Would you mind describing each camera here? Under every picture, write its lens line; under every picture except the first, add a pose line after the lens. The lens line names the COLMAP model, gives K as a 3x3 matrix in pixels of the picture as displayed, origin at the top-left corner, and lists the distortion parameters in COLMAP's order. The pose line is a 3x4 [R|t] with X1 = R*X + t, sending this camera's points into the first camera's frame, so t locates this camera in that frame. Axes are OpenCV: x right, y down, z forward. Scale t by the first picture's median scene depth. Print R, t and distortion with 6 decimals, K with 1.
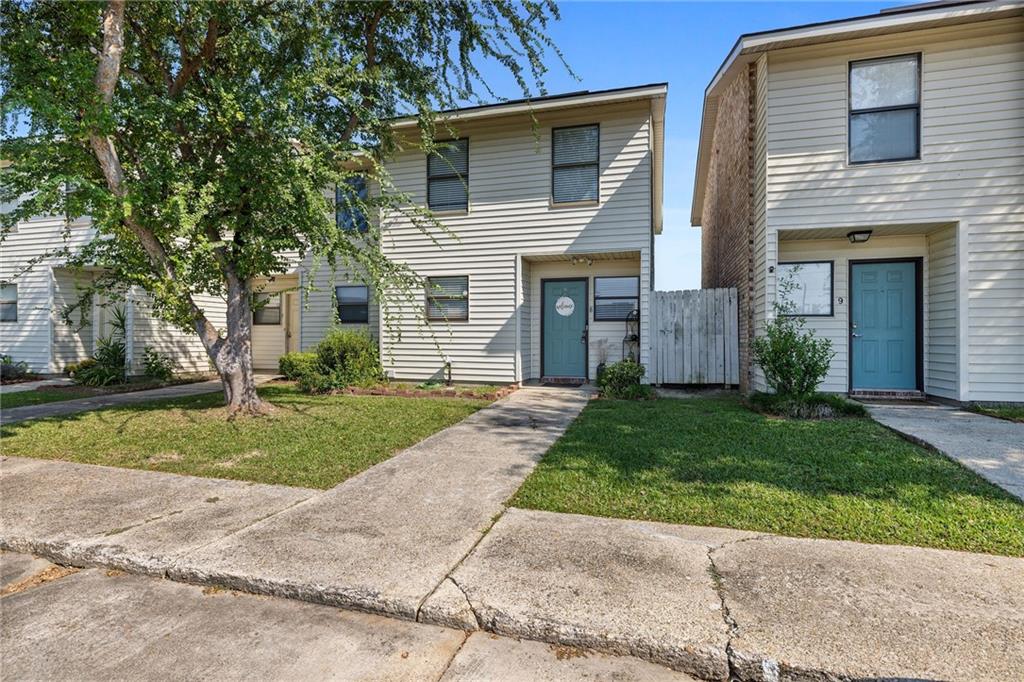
lens RADIAL K [[528.8, 0, 512.0], [0, 528.8, 341.0], [0, 0, 1]] dist [0.000109, -0.000069]
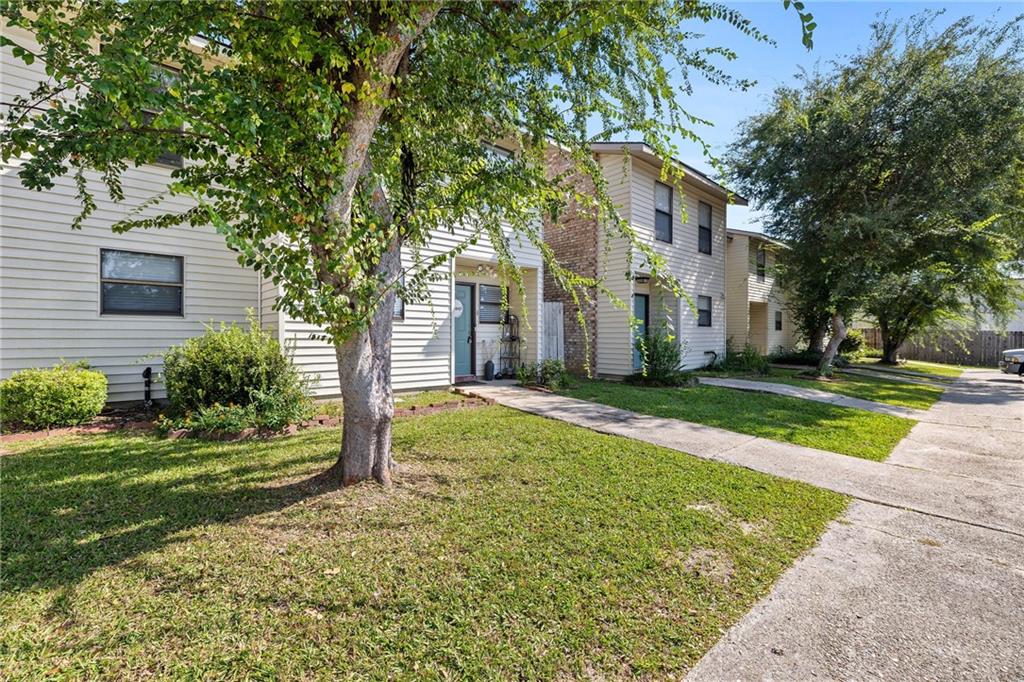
lens RADIAL K [[435.5, 0, 503.8], [0, 435.5, 336.6], [0, 0, 1]] dist [-0.002892, -0.000110]
pose [[0.526155, -0.007185, 0.850358, -0.616314], [-0.001326, 0.999956, 0.009269, -0.018224], [-0.850388, -0.006004, 0.526122, 0.488122]]
